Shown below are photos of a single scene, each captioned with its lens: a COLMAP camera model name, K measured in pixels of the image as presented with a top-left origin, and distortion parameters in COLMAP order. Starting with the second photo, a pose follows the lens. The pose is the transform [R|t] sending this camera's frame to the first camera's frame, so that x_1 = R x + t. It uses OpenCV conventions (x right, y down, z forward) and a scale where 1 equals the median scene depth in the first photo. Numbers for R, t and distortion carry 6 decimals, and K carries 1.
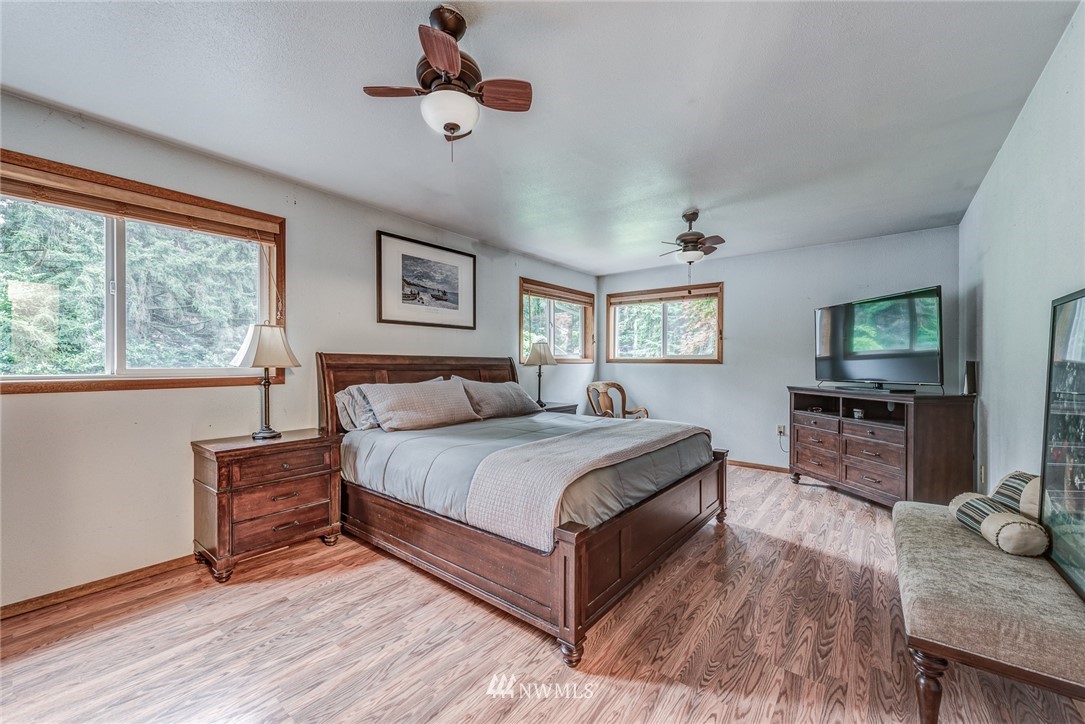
lens RADIAL K [[423.7, 0, 547.8], [0, 423.7, 365.7], [0, 0, 1]] dist [0.007700, -0.000480]
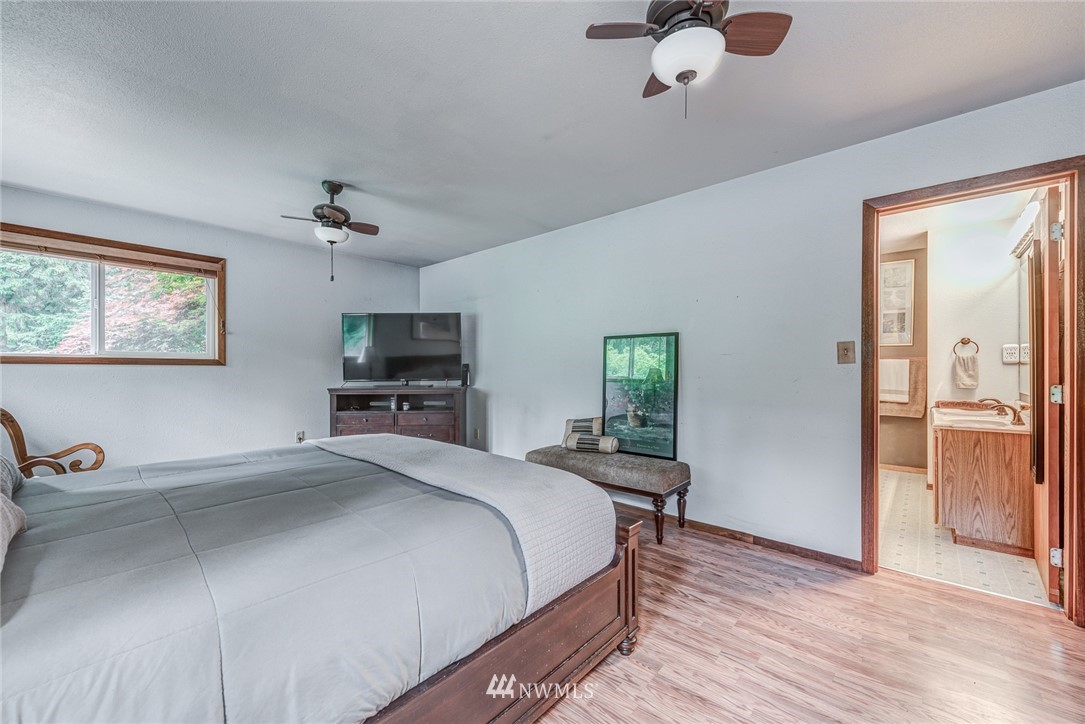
lens RADIAL K [[423.7, 0, 548.7], [0, 423.7, 370.3], [0, 0, 1]] dist [0.007700, -0.000480]
pose [[0.046901, -0.009708, 0.998852, -0.462391], [0.004573, 0.999944, 0.009504, -0.000243], [-0.998889, 0.004122, 0.046943, 0.533076]]
